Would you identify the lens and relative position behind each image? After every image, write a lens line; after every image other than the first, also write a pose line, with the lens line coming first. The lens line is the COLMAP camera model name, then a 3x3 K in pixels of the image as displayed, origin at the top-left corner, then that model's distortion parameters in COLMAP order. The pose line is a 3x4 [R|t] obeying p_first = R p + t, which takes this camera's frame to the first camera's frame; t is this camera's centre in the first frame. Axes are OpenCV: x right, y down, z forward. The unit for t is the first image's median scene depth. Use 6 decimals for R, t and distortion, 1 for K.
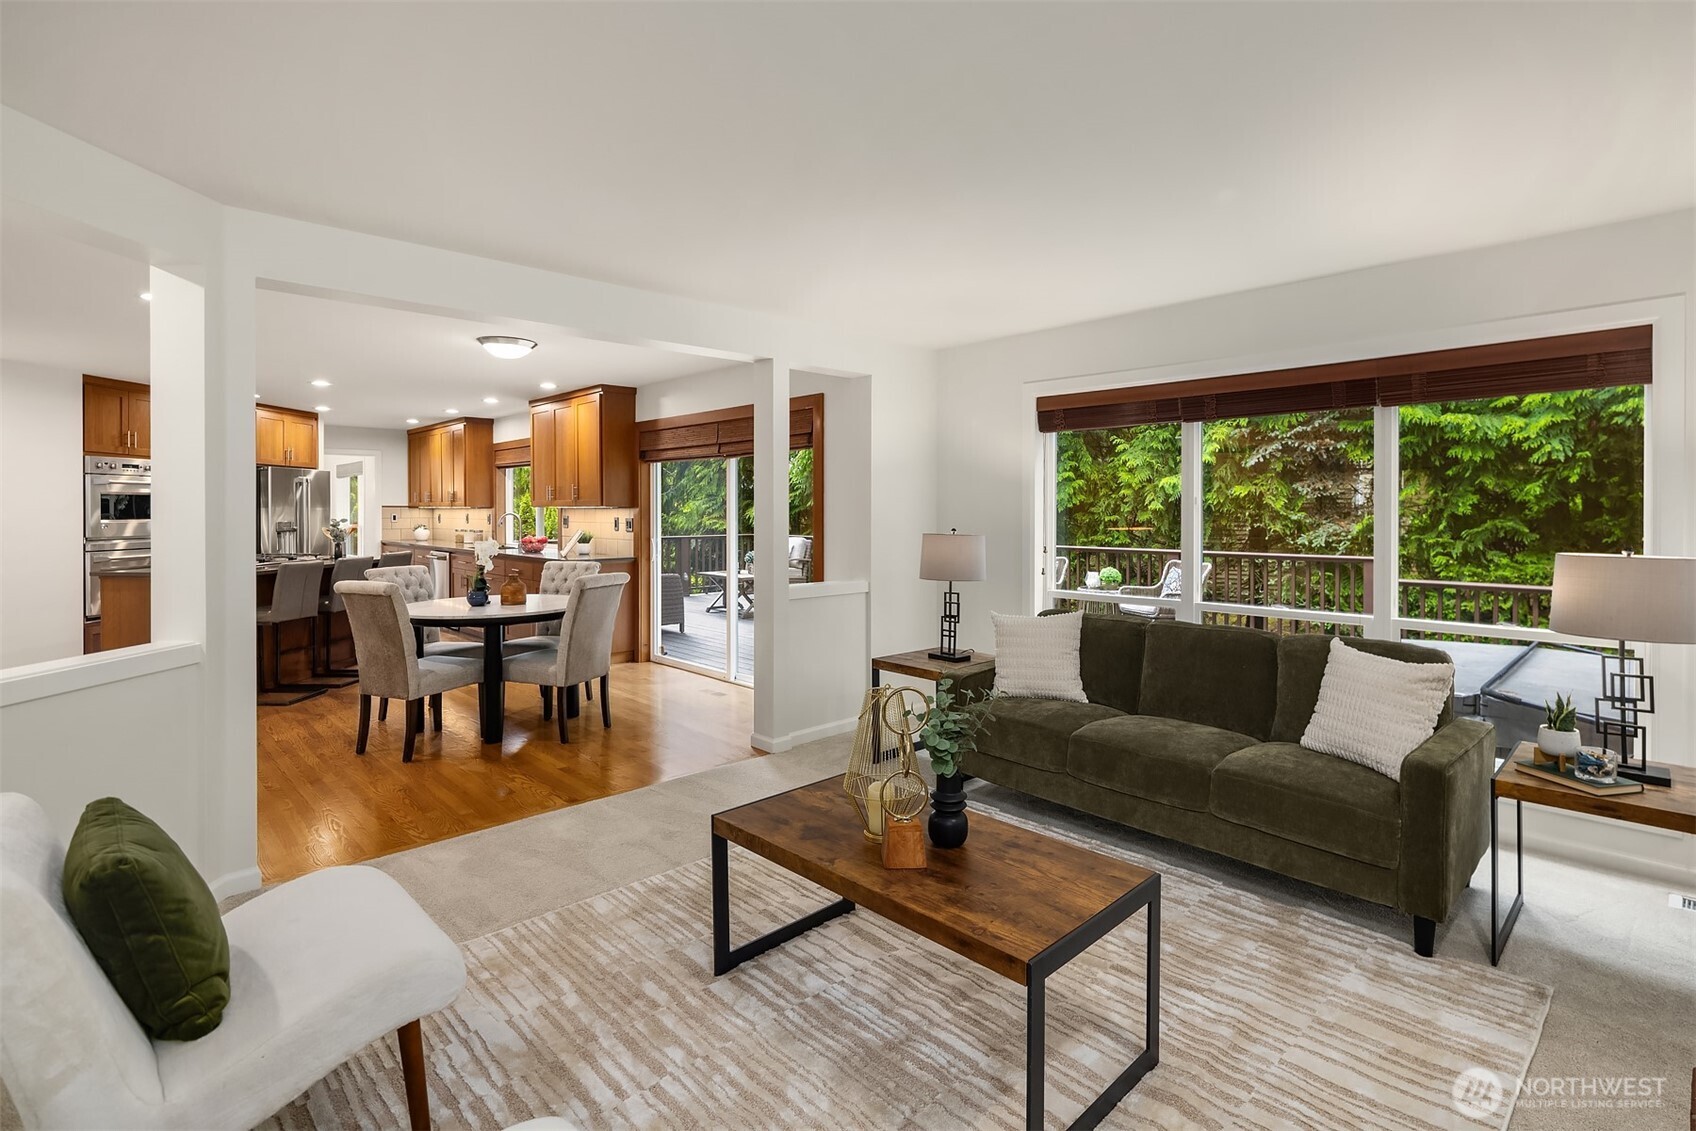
lens RADIAL K [[814.1, 0, 864.6], [0, 814.1, 503.8], [0, 0, 1]] dist [0.008850, -0.005533]
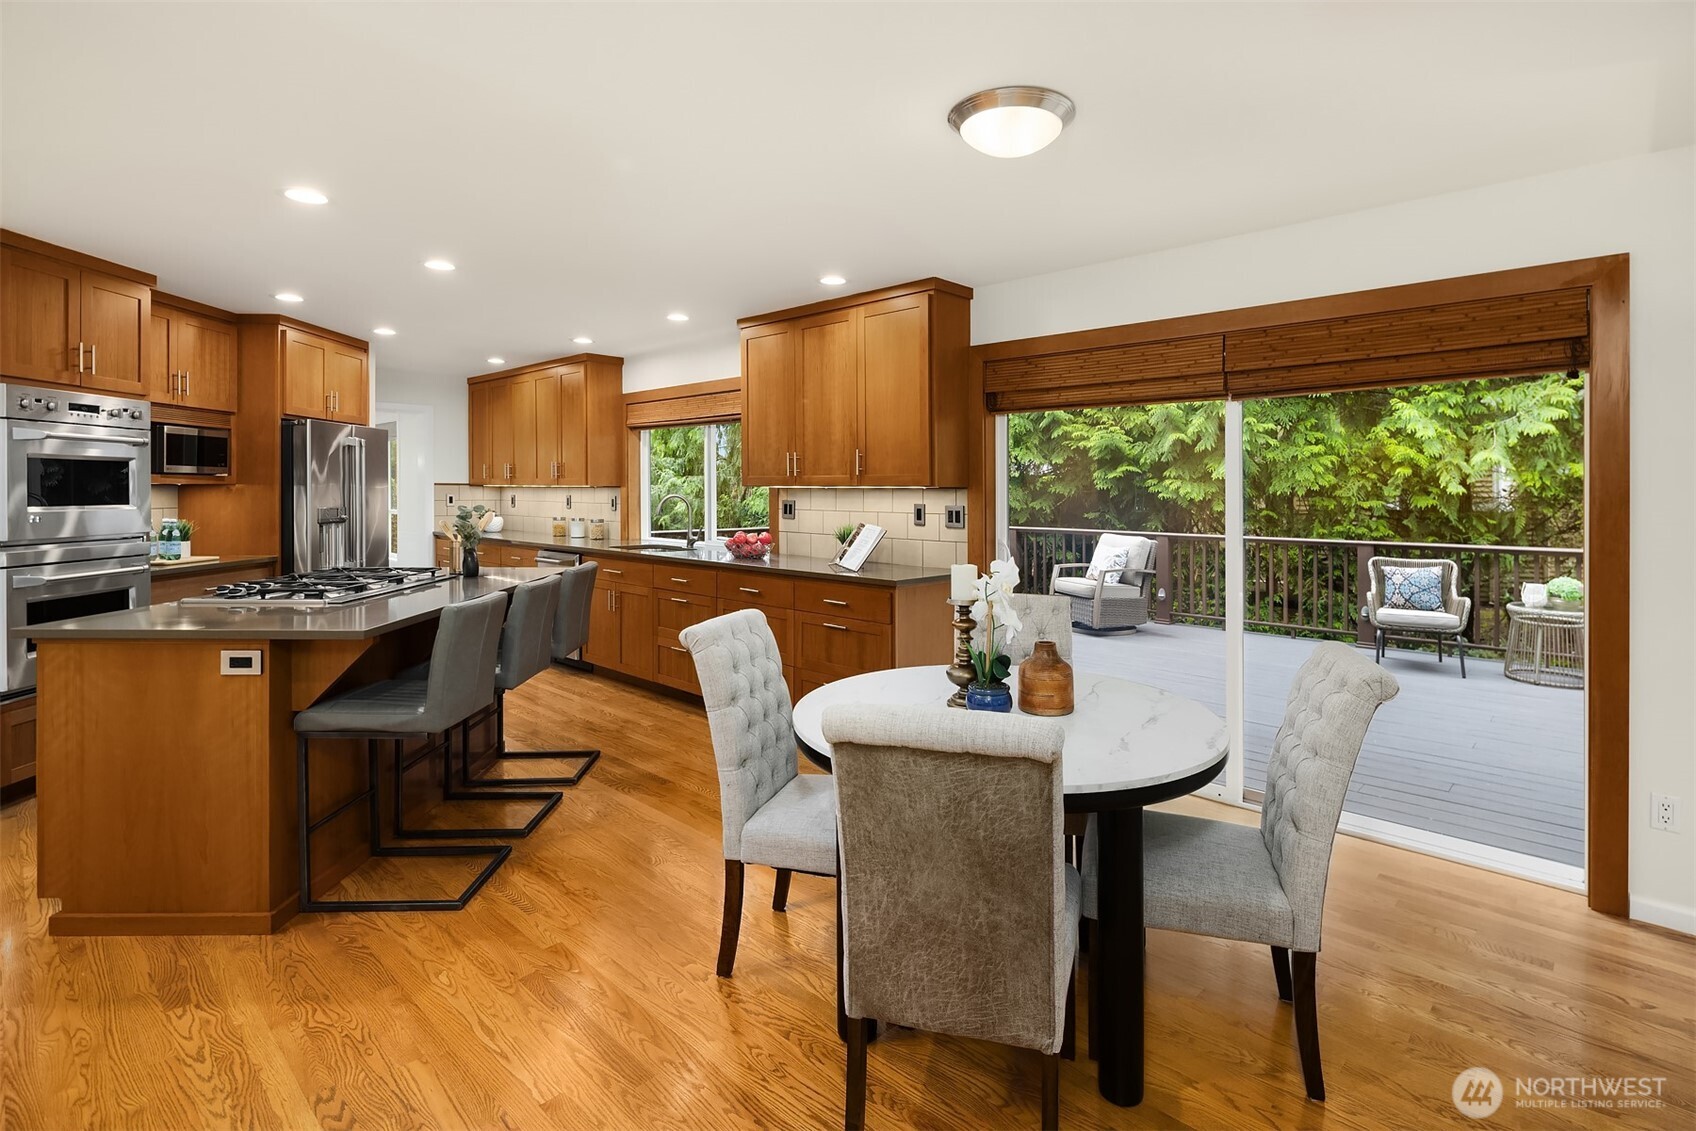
lens RADIAL K [[814.1, 0, 863.5], [0, 814.1, 487.3], [0, 0, 1]] dist [0.008850, -0.005533]
pose [[0.998418, 0.005154, 0.055992, -0.290623], [-0.005371, 0.999979, 0.003714, 0.001385], [-0.055971, -0.004009, 0.998424, 0.302822]]
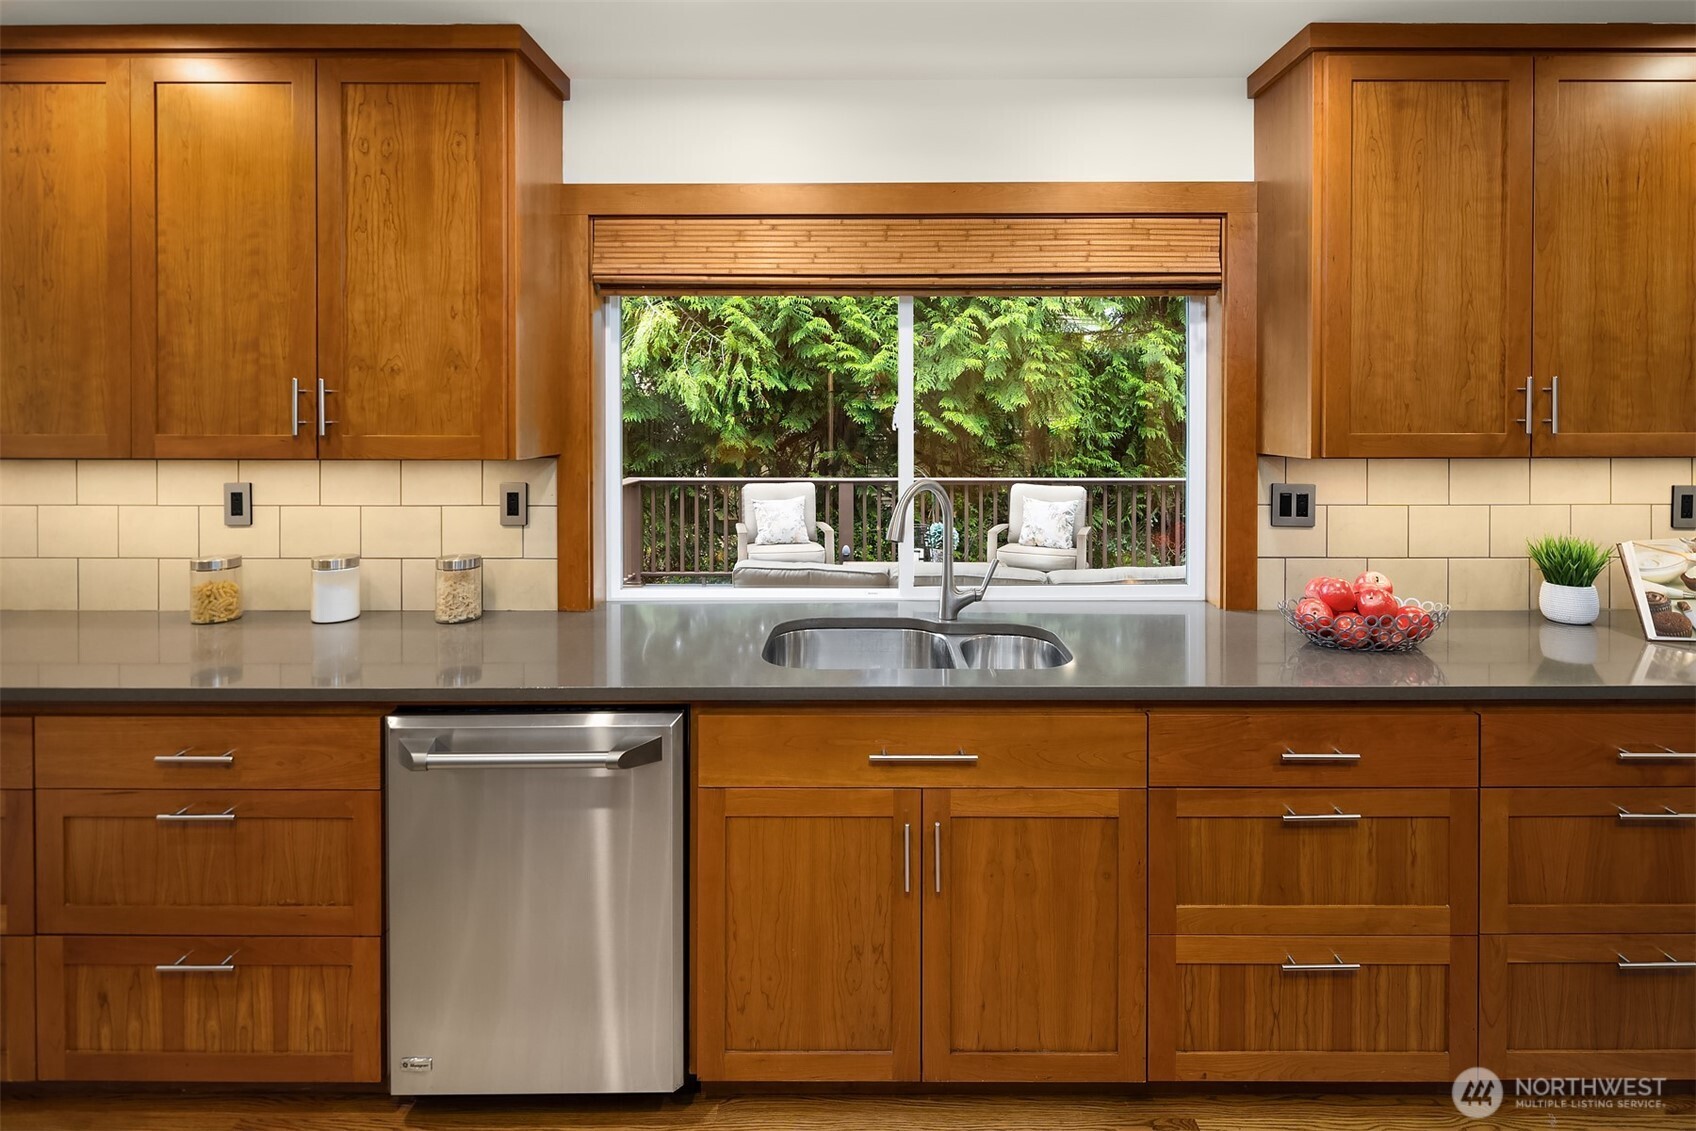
lens RADIAL K [[814.1, 0, 876.8], [0, 814.1, 413.1], [0, 0, 1]] dist [0.008850, -0.005533]
pose [[0.690281, -0.000411, 0.723542, -0.561939], [-0.002613, 0.999992, 0.003060, -0.008595], [-0.723537, -0.004003, 0.690274, 0.770373]]
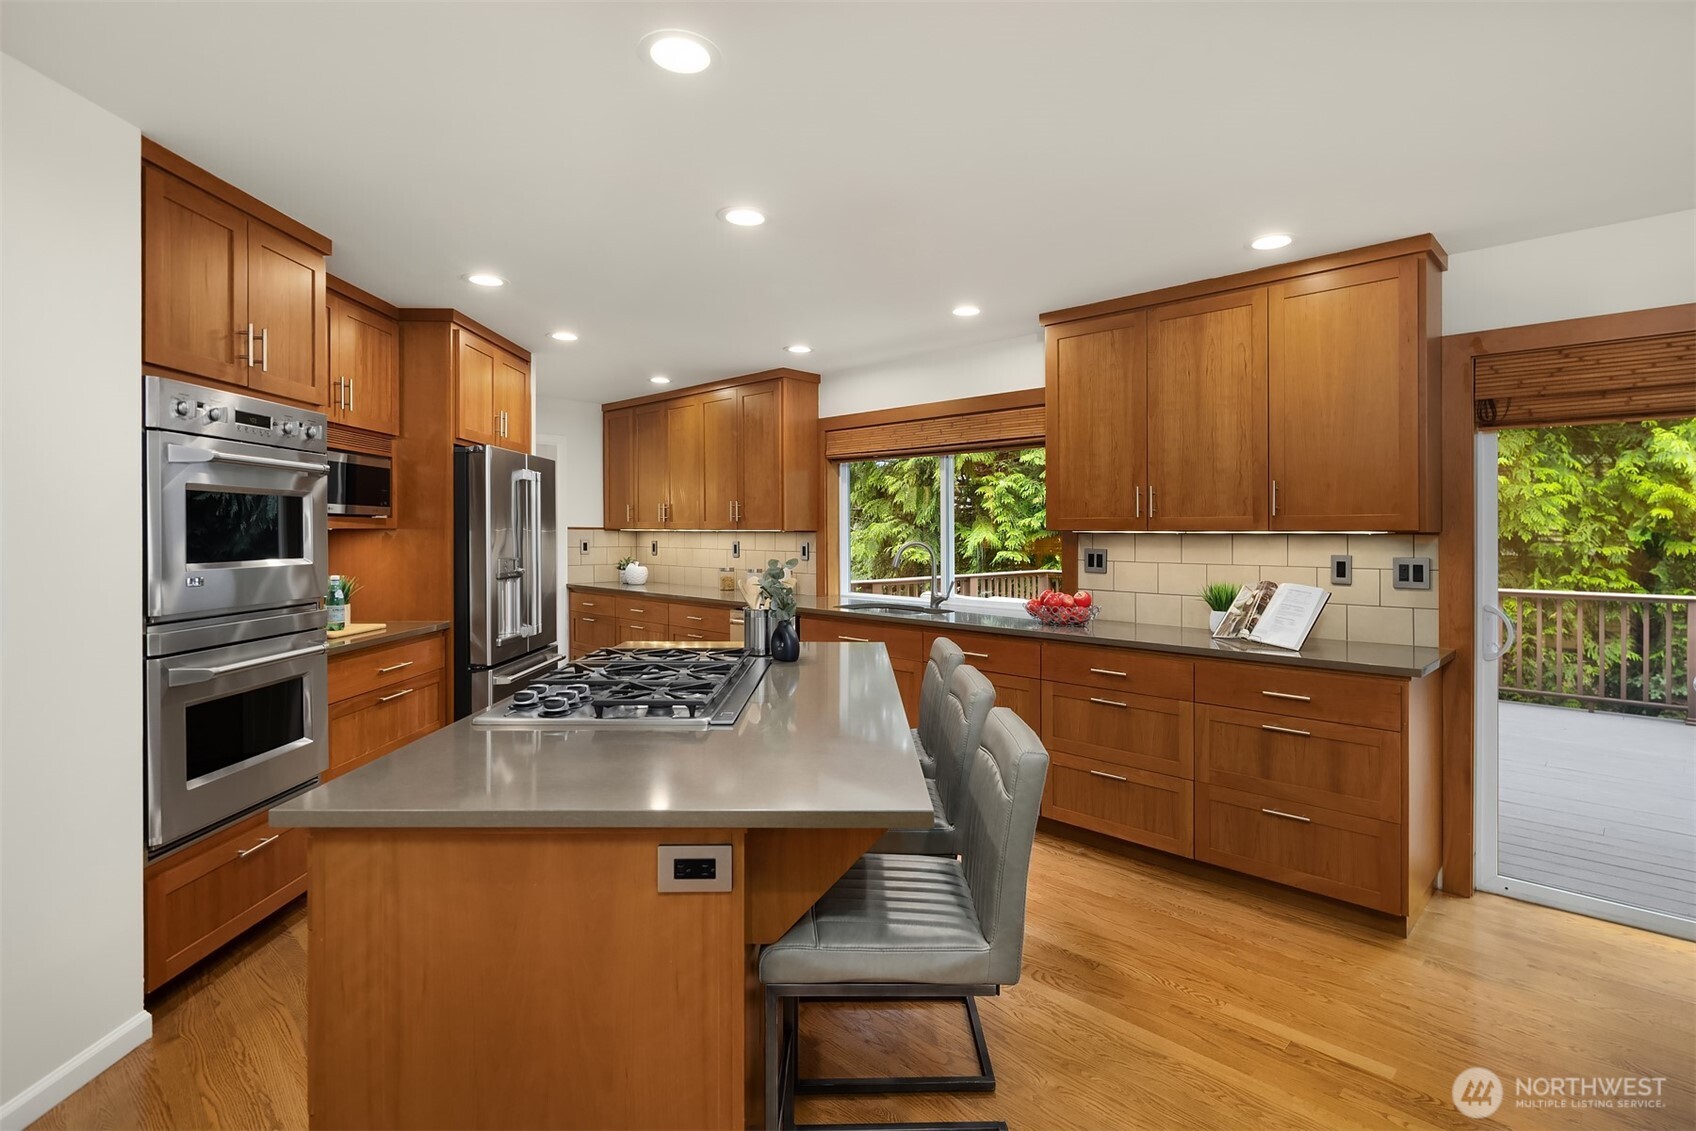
lens RADIAL K [[814.1, 0, 864.2], [0, 814.1, 531.9], [0, 0, 1]] dist [0.008850, -0.005533]
pose [[0.999071, 0.004463, 0.042862, -0.446975], [-0.004694, 0.999975, 0.005286, 0.001779], [-0.042838, -0.005482, 0.999067, 0.432068]]
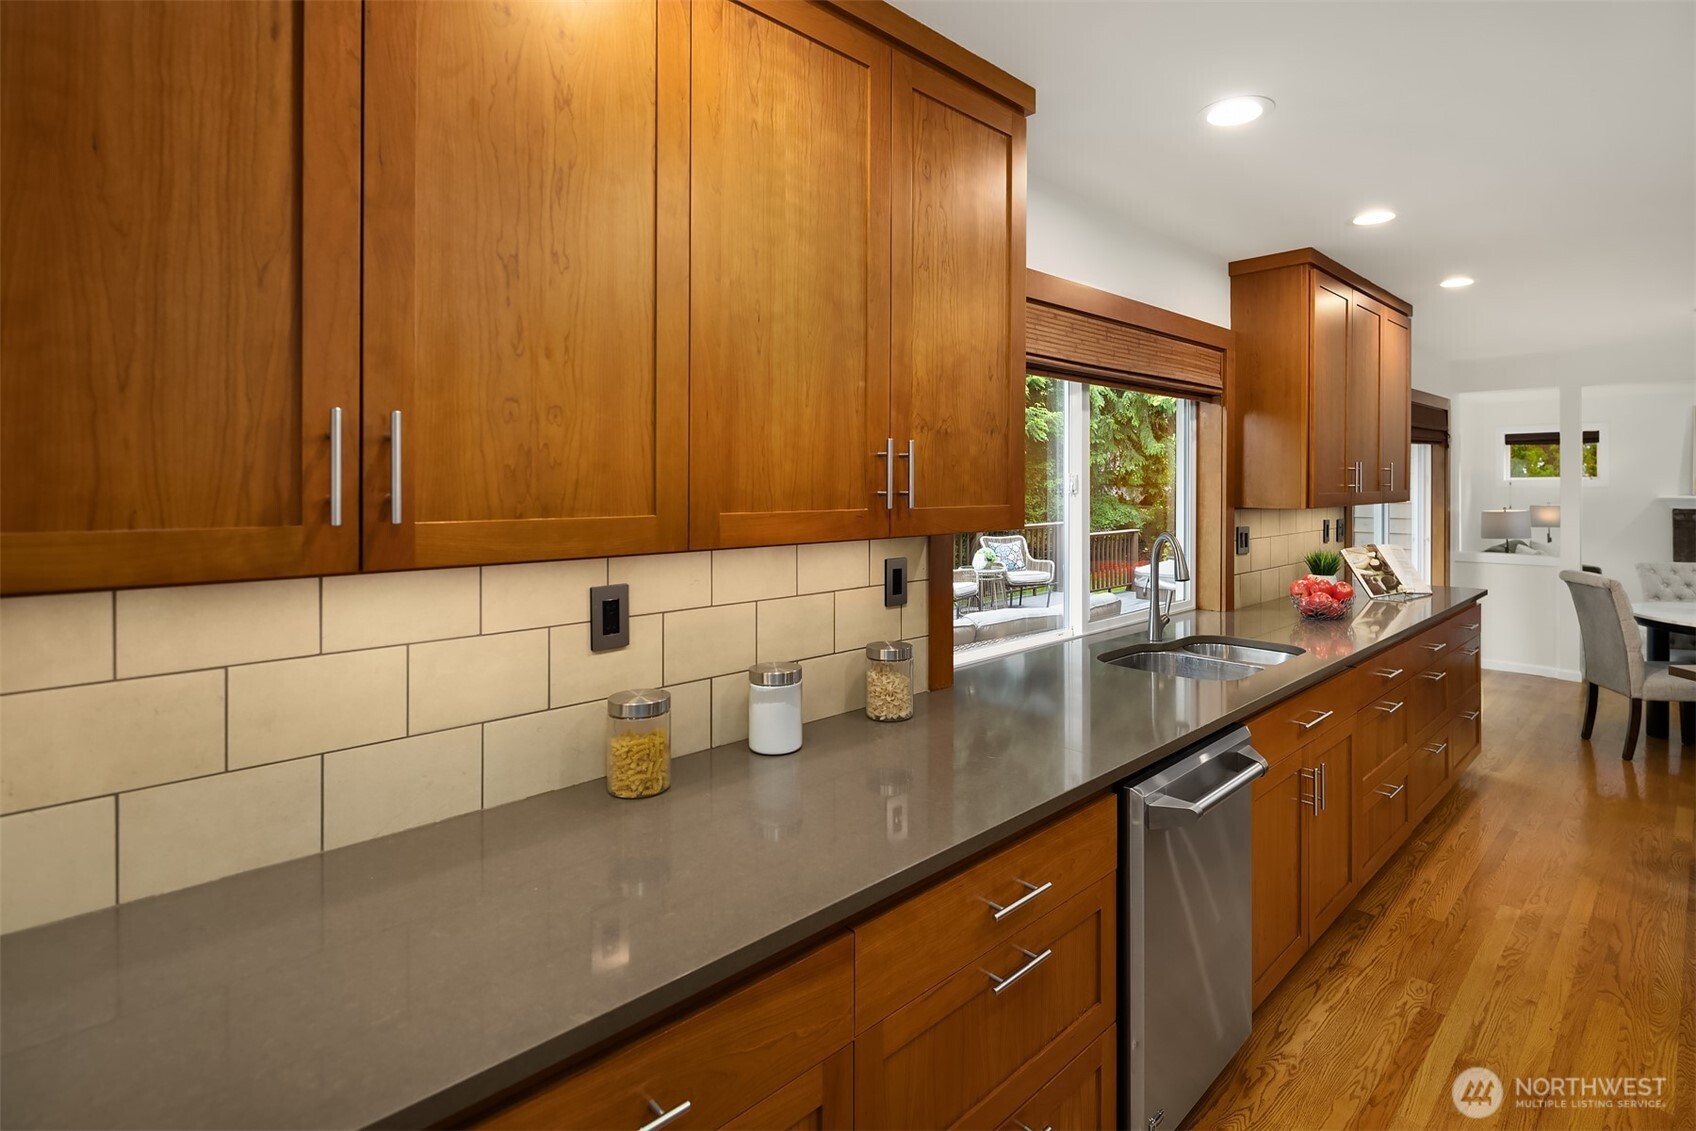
lens RADIAL K [[814.1, 0, 874.6], [0, 814.1, 476.9], [0, 0, 1]] dist [0.008850, -0.005533]
pose [[-0.006212, 0.001848, 0.999979, -0.671040], [-0.007810, 0.999968, -0.001896, -0.008270], [-0.999950, -0.007822, -0.006197, 1.003363]]
